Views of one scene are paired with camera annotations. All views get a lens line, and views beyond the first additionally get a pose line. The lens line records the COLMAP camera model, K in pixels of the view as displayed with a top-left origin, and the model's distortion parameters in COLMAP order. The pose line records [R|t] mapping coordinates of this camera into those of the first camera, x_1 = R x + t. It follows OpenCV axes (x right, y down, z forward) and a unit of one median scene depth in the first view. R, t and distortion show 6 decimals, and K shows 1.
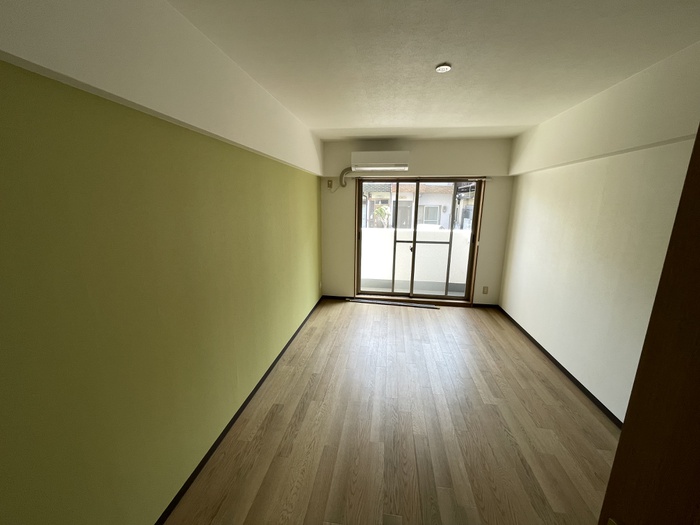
lens RADIAL K [[284.1, 0, 350.0], [0, 284.1, 262.5], [0, 0, 1]] dist [-0.001591, -0.000278]
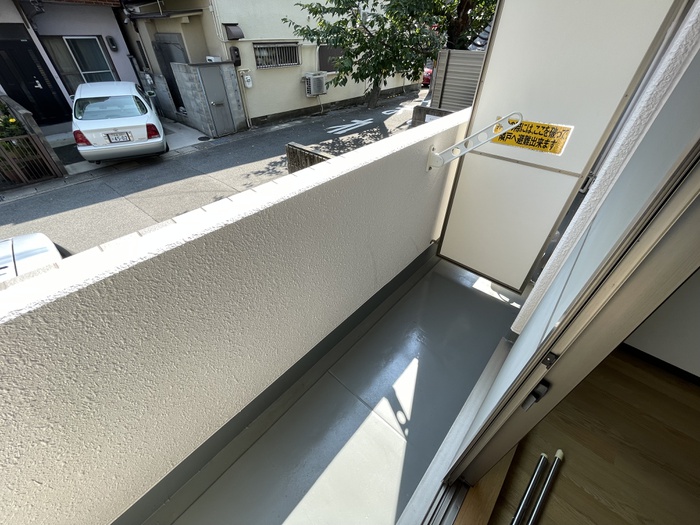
lens RADIAL K [[281.1, 0, 350.0], [0, 281.1, 262.5], [0, 0, 1]] dist [-0.001670, 0.000009]
pose [[0.560932, -0.533333, 0.633176, 0.033423], [0.175645, 0.824091, 0.538538, -0.061516], [-0.809014, -0.190869, 0.555936, 0.300825]]
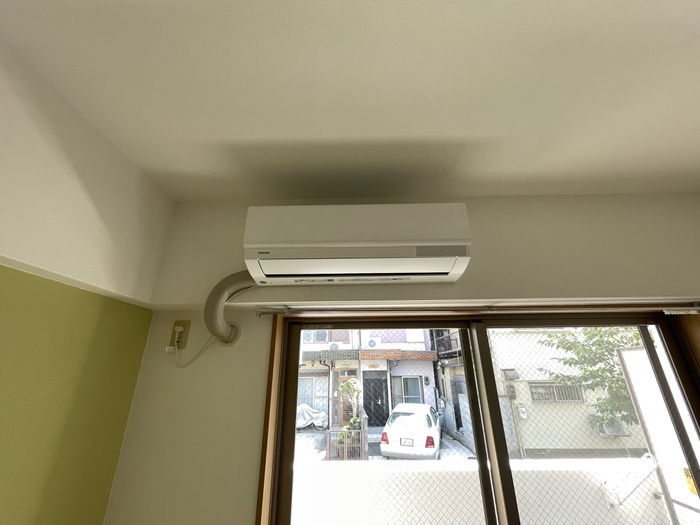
lens RADIAL K [[284.1, 0, 350.0], [0, 284.1, 262.5], [0, 0, 1]] dist [-0.001591, -0.000278]
pose [[0.992725, 0.026568, 0.117436, 0.018156], [0.041396, 0.840581, -0.540102, -0.050512], [-0.113064, 0.541034, 0.833366, 0.202309]]
